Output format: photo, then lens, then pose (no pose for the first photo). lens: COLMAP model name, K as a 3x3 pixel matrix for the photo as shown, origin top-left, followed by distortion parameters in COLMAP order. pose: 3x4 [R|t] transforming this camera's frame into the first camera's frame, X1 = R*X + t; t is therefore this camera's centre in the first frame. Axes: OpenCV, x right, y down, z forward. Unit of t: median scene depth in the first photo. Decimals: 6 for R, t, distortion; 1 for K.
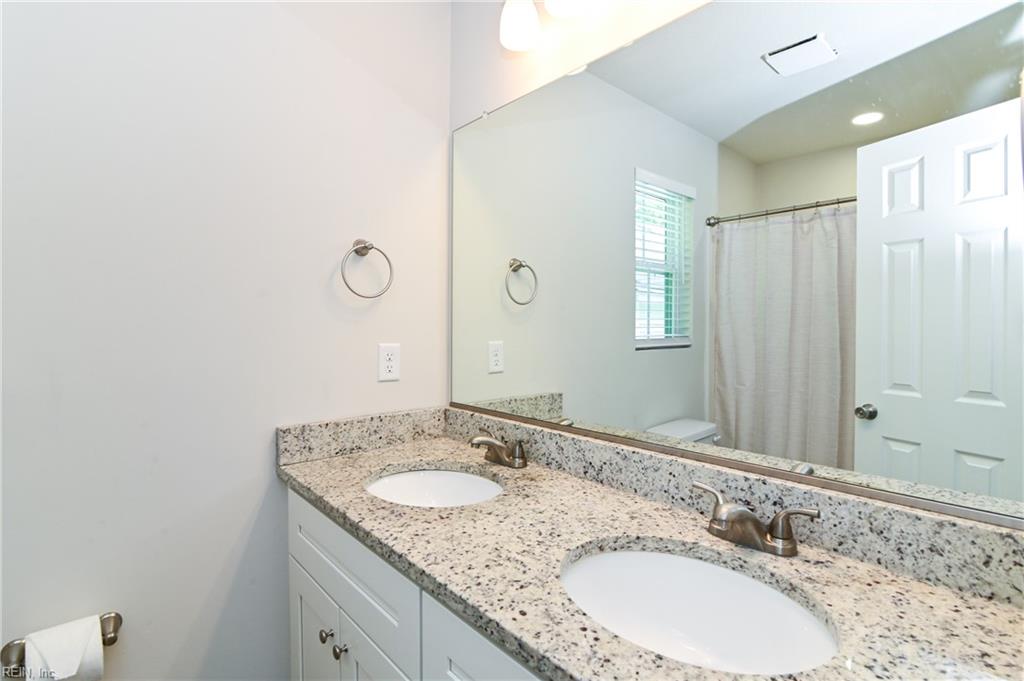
lens RADIAL K [[481.7, 0, 518.9], [0, 481.7, 334.2], [0, 0, 1]] dist [-0.024566, 0.000965]
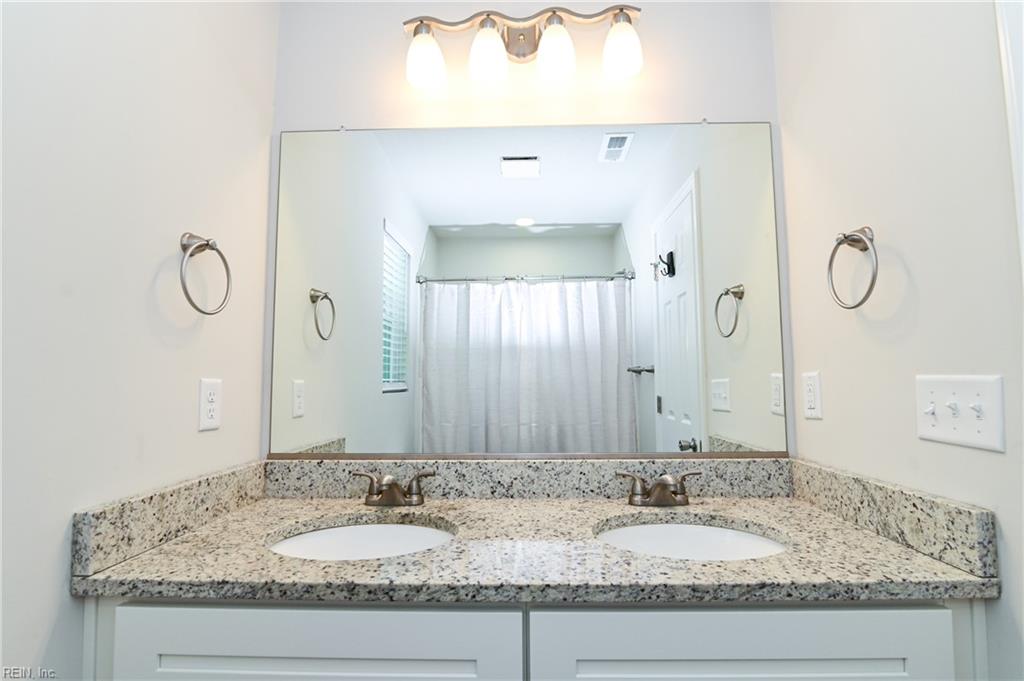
lens RADIAL K [[481.7, 0, 490.7], [0, 481.7, 350.0], [0, 0, 1]] dist [-0.024566, 0.000965]
pose [[0.699467, 0.042299, 0.713412, -0.636019], [0.021076, 0.996592, -0.079753, 0.054817], [-0.714354, 0.070820, 0.696192, 0.227252]]
